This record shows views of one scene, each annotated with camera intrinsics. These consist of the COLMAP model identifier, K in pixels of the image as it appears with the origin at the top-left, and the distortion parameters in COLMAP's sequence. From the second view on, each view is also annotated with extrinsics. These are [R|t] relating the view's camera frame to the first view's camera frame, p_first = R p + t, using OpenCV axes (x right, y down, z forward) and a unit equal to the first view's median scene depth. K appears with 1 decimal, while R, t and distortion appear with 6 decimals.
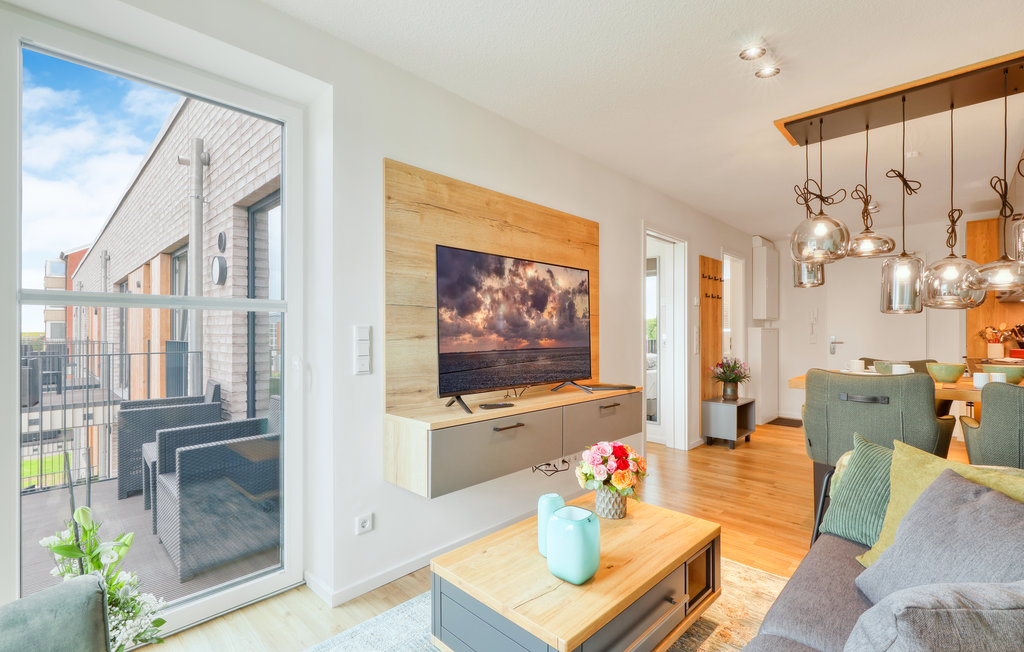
lens RADIAL K [[468.1, 0, 520.1], [0, 468.1, 332.6], [0, 0, 1]] dist [0.001713, 0.000143]
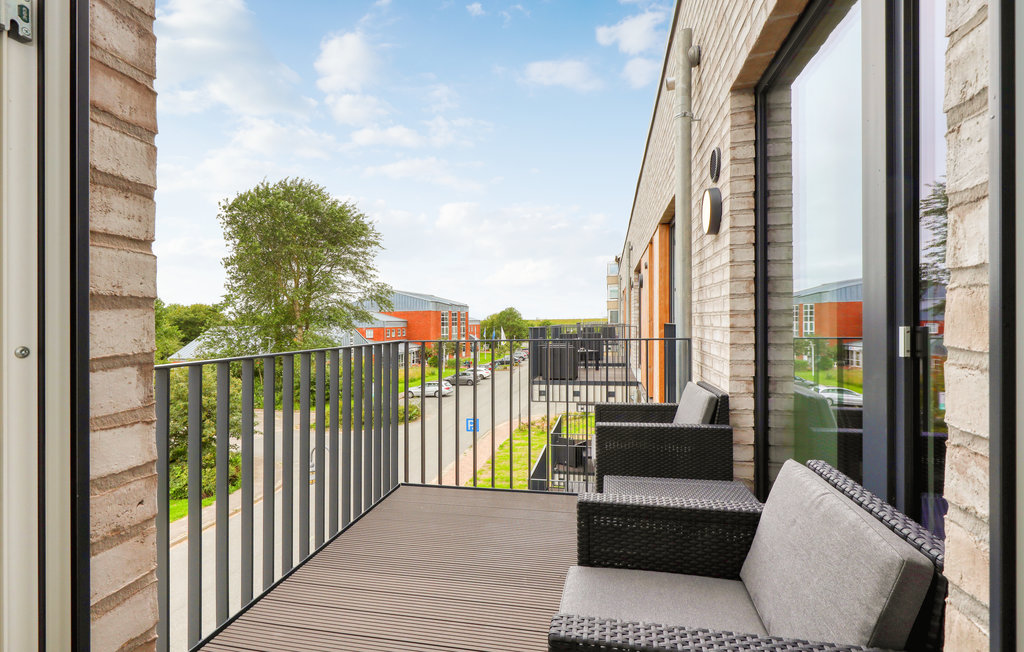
lens RADIAL K [[468.1, 0, 512.9], [0, 468.1, 321.8], [0, 0, 1]] dist [0.001713, 0.000143]
pose [[0.536873, 0.001366, -0.843662, -0.251533], [0.005076, 0.999975, 0.004849, 0.012007], [0.843648, -0.006885, 0.536853, 0.432155]]
